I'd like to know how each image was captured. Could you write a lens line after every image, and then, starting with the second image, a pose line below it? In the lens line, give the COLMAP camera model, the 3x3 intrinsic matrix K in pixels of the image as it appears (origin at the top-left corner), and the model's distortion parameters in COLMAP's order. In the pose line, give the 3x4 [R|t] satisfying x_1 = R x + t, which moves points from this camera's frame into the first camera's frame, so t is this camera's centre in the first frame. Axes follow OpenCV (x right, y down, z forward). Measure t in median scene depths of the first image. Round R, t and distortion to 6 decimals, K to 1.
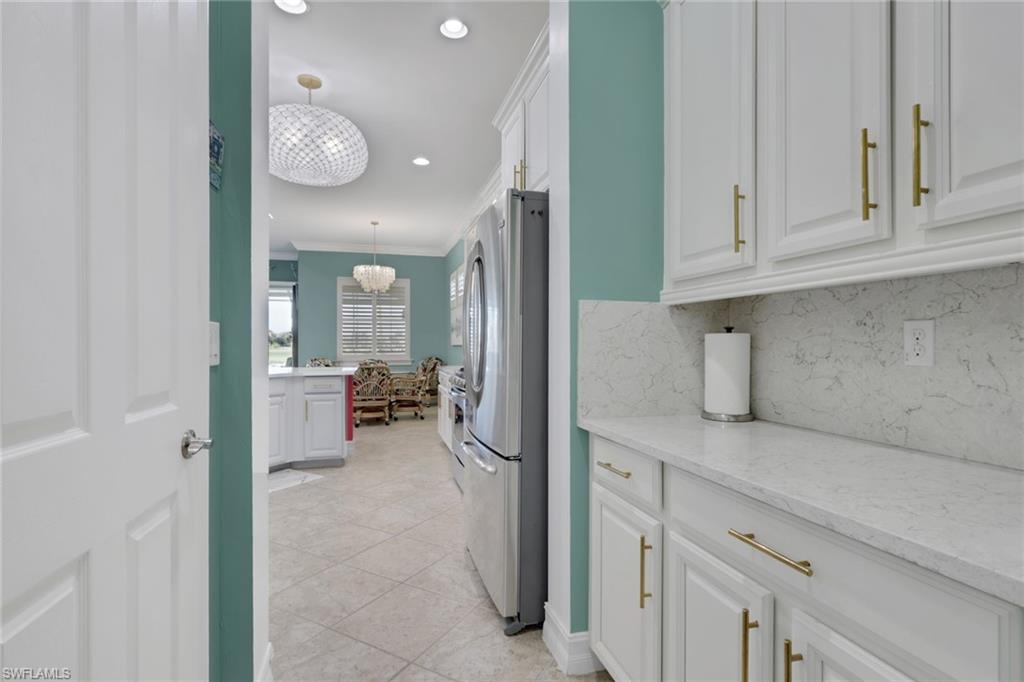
lens RADIAL K [[480.3, 0, 488.7], [0, 480.3, 353.9], [0, 0, 1]] dist [0.002117, -0.000926]
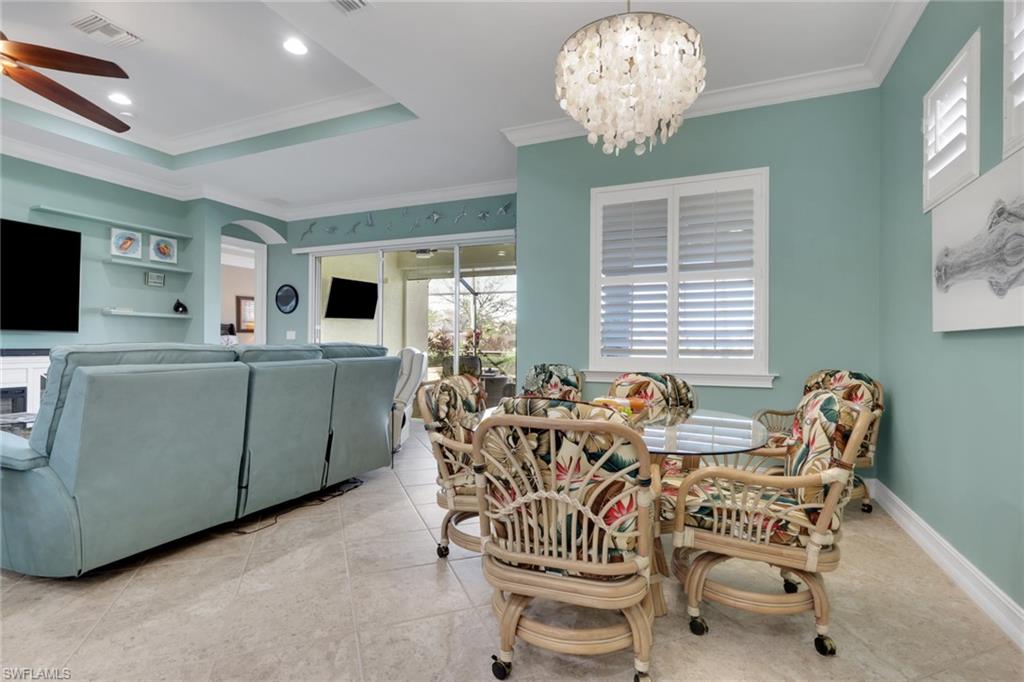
lens RADIAL K [[480.3, 0, 510.1], [0, 480.3, 348.3], [0, 0, 1]] dist [0.002117, -0.000926]
pose [[0.796900, 0.004848, -0.604092, -0.123218], [-0.016580, 0.999767, -0.013848, -0.001145], [0.603884, 0.021051, 0.796794, 0.746629]]
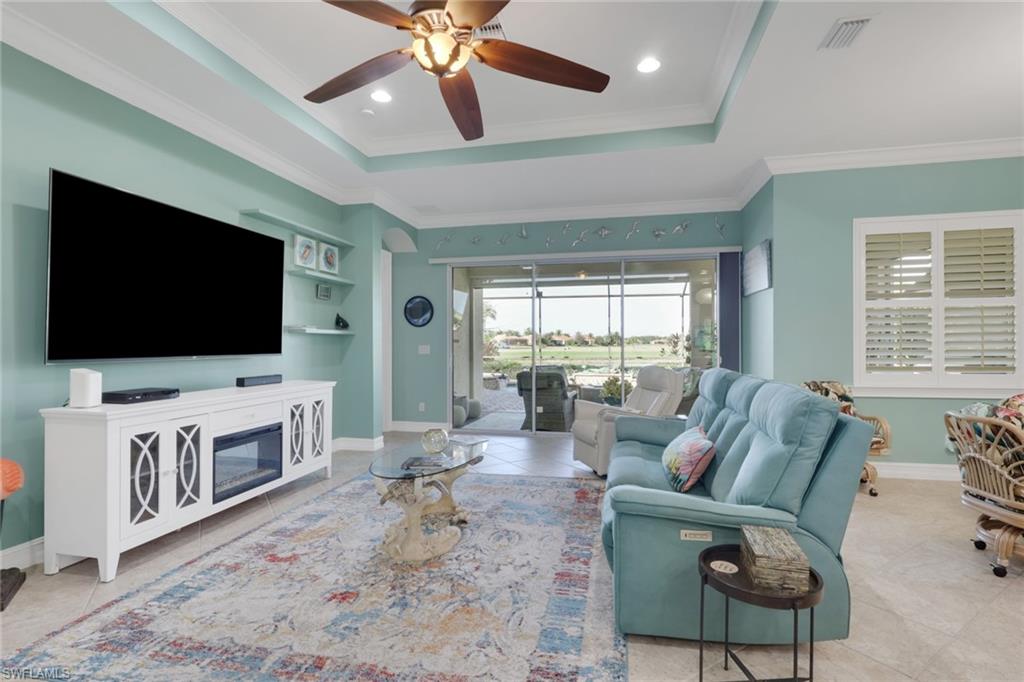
lens RADIAL K [[480.3, 0, 515.6], [0, 480.3, 340.8], [0, 0, 1]] dist [0.002117, -0.000926]
pose [[0.897127, -0.011835, -0.441615, -0.508614], [-0.001443, 0.999557, -0.029718, -0.023494], [0.441771, 0.027298, 0.896712, 0.509474]]
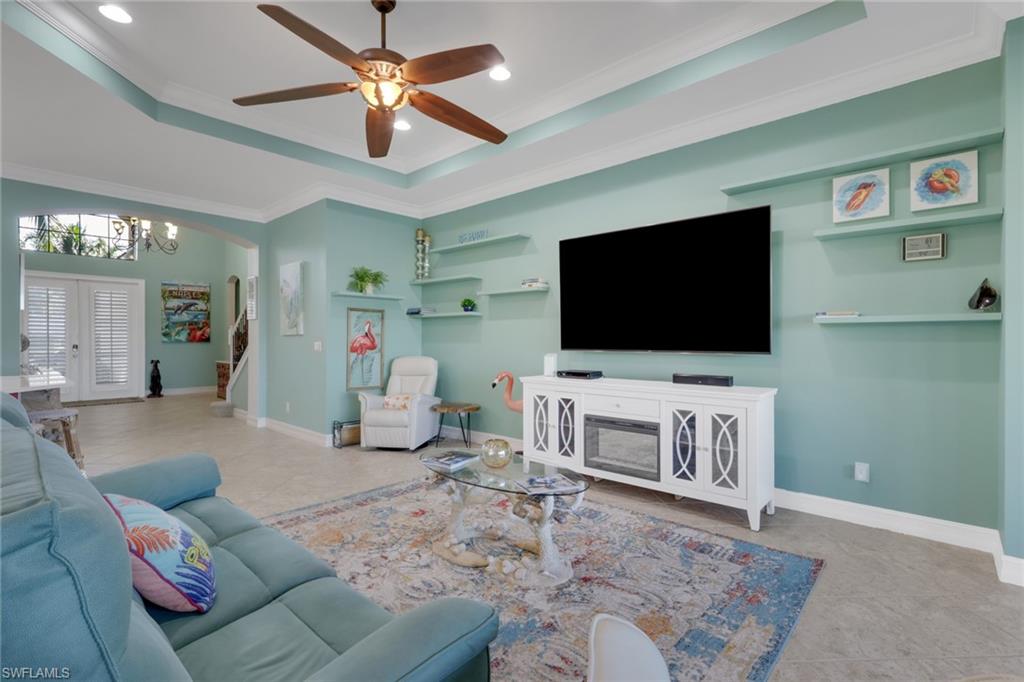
lens RADIAL K [[480.3, 0, 507.2], [0, 480.3, 343.4], [0, 0, 1]] dist [0.002117, -0.000926]
pose [[-0.835682, -0.003384, -0.549204, -0.569285], [-0.019004, 0.999560, 0.022759, -0.039660], [0.548885, 0.029456, -0.835378, 1.176595]]
